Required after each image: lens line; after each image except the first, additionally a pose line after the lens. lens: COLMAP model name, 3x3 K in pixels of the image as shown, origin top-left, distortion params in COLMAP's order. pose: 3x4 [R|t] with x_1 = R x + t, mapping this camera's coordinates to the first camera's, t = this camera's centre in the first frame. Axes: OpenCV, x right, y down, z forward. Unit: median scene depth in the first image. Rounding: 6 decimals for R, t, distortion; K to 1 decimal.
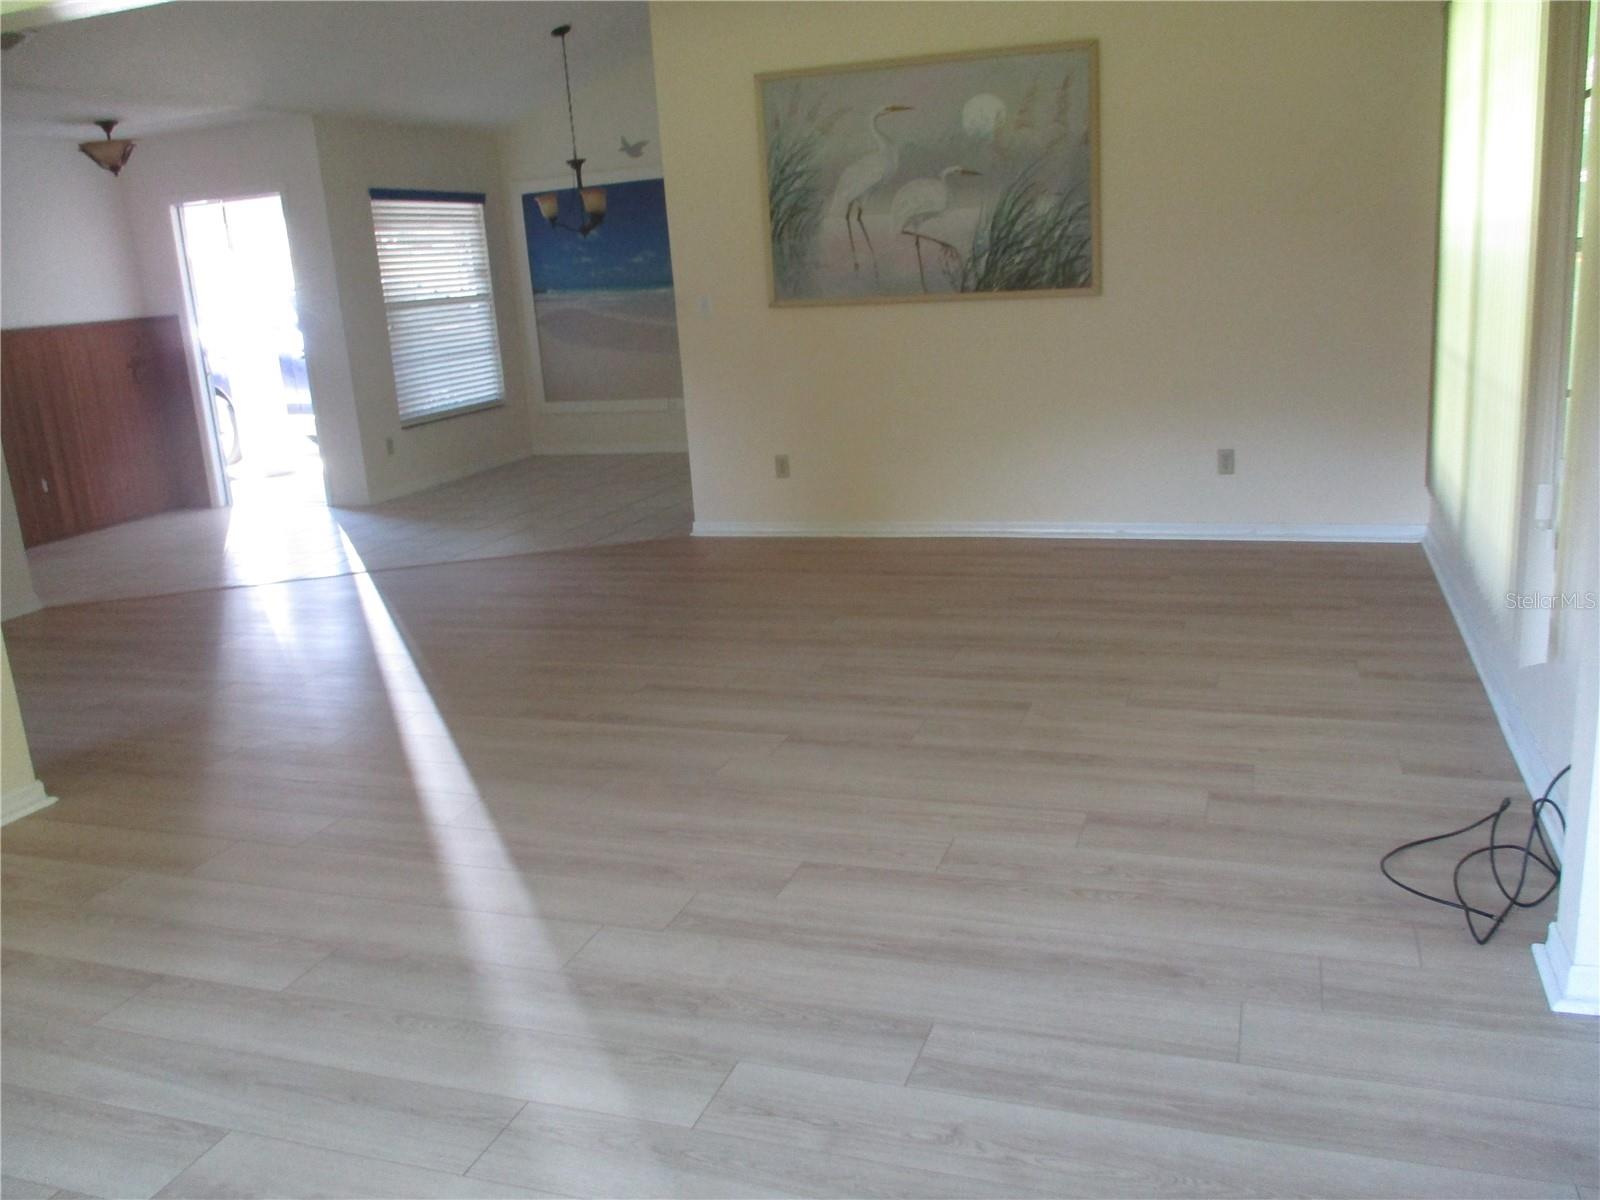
lens RADIAL K [[1341.6, 0, 822.5], [0, 1341.6, 589.0], [0, 0, 1]] dist [-0.030909, 0.011630]
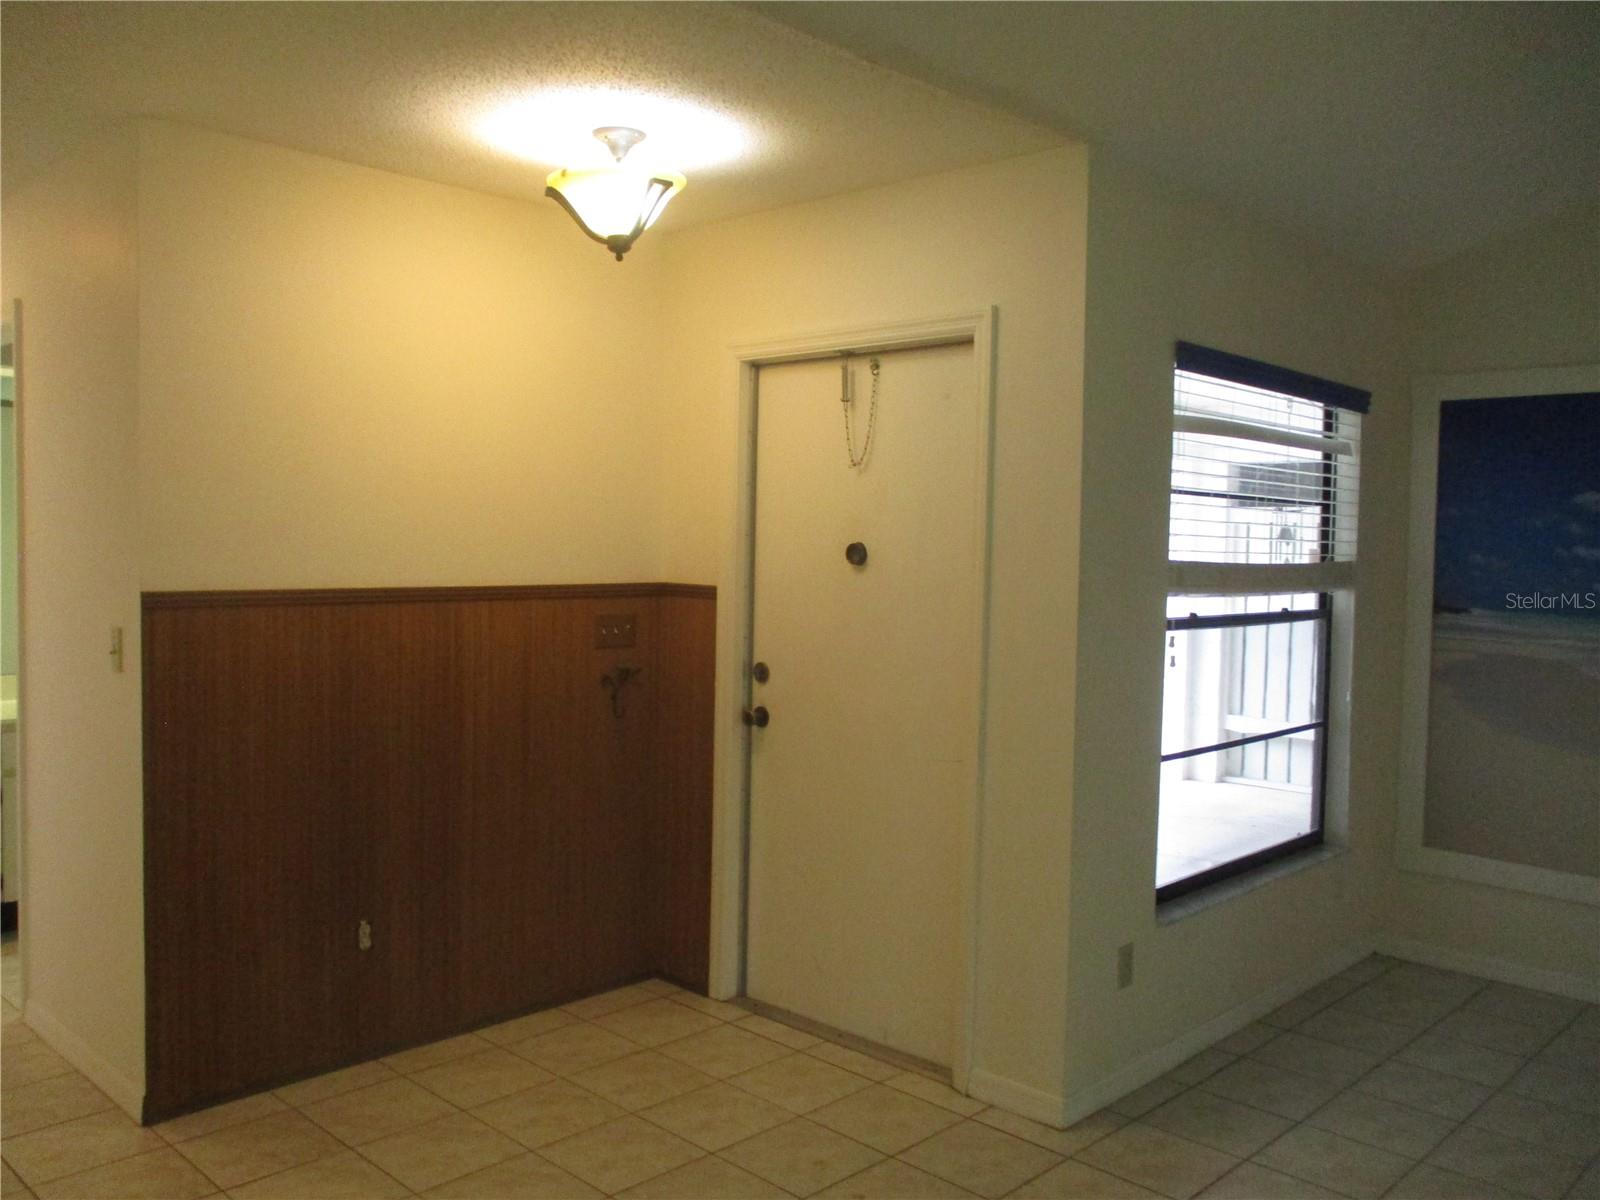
lens RADIAL K [[1341.6, 0, 822.5], [0, 1341.6, 589.0], [0, 0, 1]] dist [-0.030909, 0.011630]
pose [[0.906667, 0.102195, -0.409282, -0.224233], [-0.179964, 0.971198, -0.156166, -0.121345], [0.381534, 0.215247, 0.898944, 0.515252]]
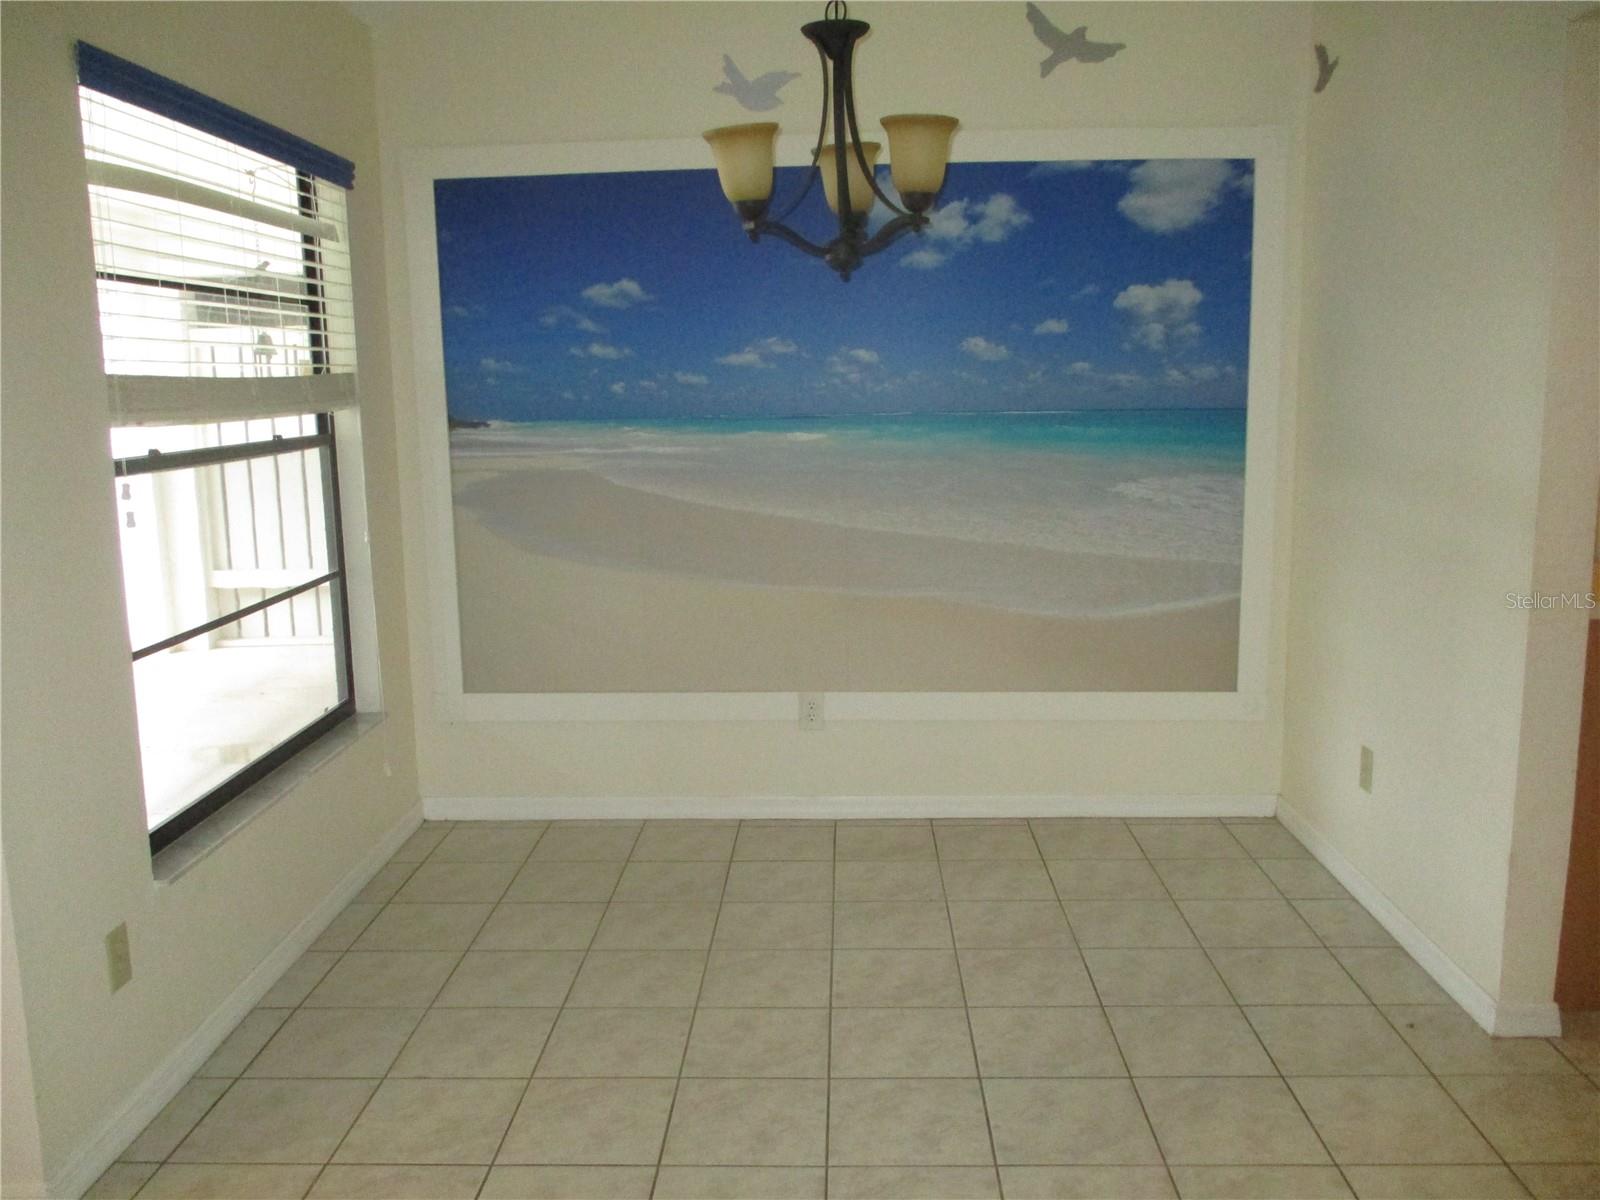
lens RADIAL K [[1341.6, 0, 822.5], [0, 1341.6, 589.0], [0, 0, 1]] dist [-0.030909, 0.011630]
pose [[0.951797, 0.000441, 0.306727, -0.237065], [0.028561, 0.995527, -0.090058, -0.136381], [-0.305395, 0.094478, 0.947527, 0.603029]]
